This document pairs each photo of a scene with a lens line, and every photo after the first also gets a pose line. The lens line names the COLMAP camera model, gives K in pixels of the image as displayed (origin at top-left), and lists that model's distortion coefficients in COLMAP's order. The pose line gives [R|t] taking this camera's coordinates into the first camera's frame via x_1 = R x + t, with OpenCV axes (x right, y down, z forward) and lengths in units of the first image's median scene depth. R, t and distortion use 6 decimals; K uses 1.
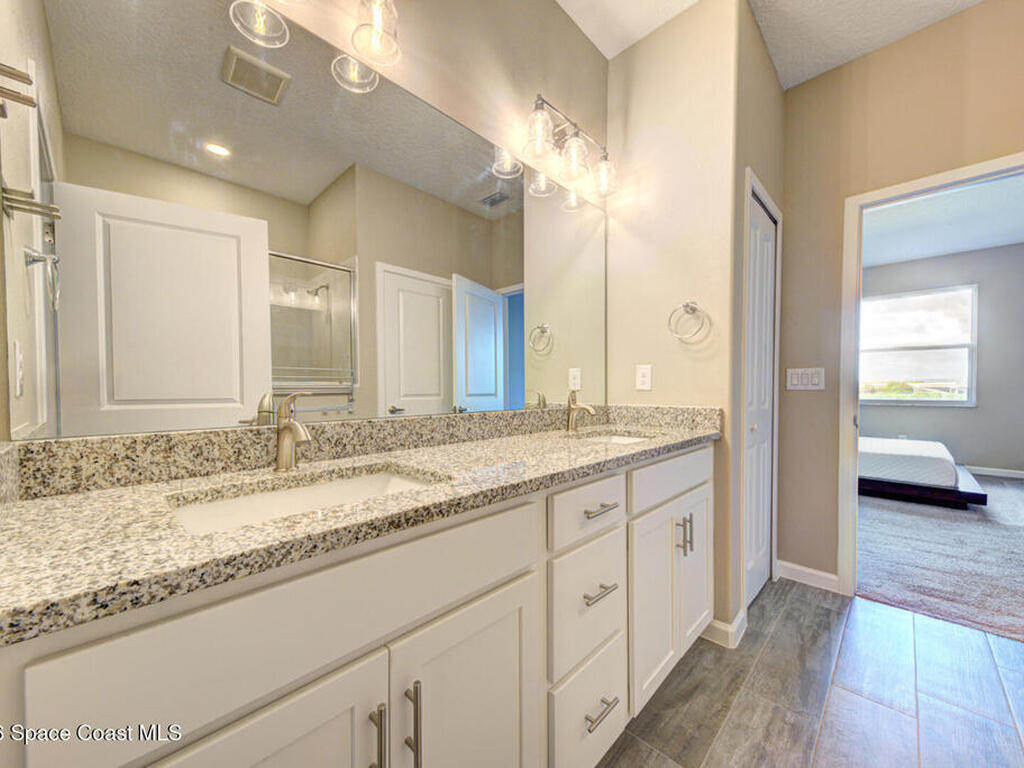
lens RADIAL K [[395.2, 0, 510.9], [0, 395.2, 393.9], [0, 0, 1]] dist [0.027399, 0.000156]
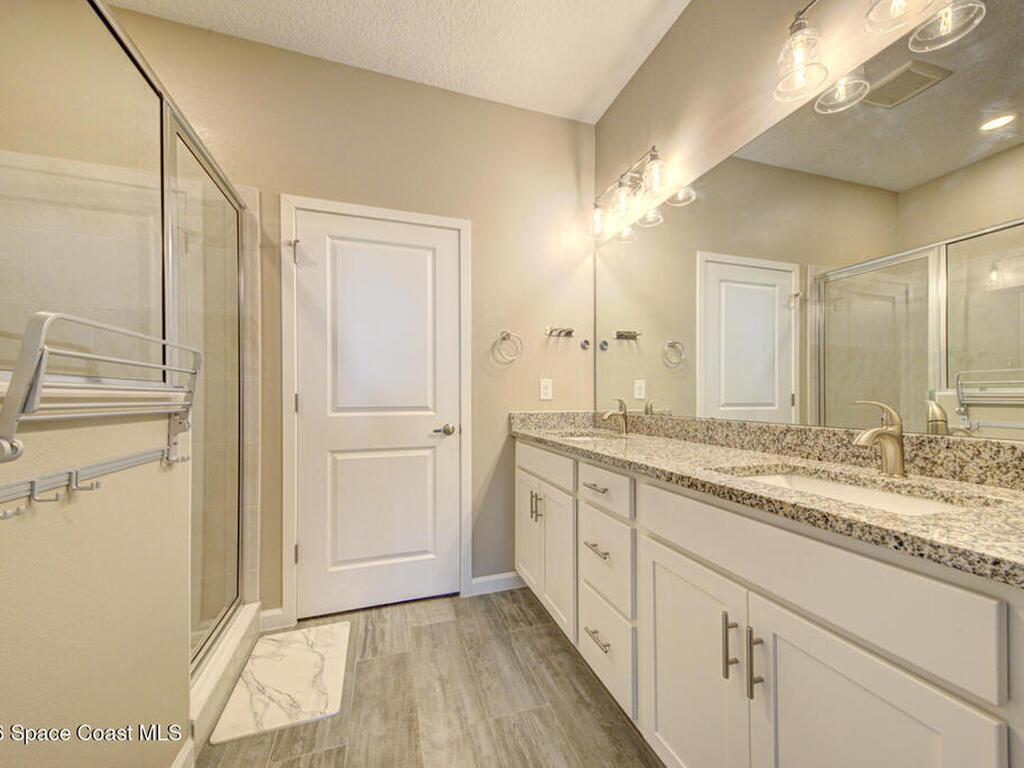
lens RADIAL K [[395.2, 0, 510.9], [0, 395.2, 393.9], [0, 0, 1]] dist [0.027399, 0.000156]
pose [[-0.461233, -0.001320, -0.887278, 1.184658], [-0.009285, 0.999951, 0.003339, -0.022540], [0.887230, 0.009779, -0.461223, 1.036072]]
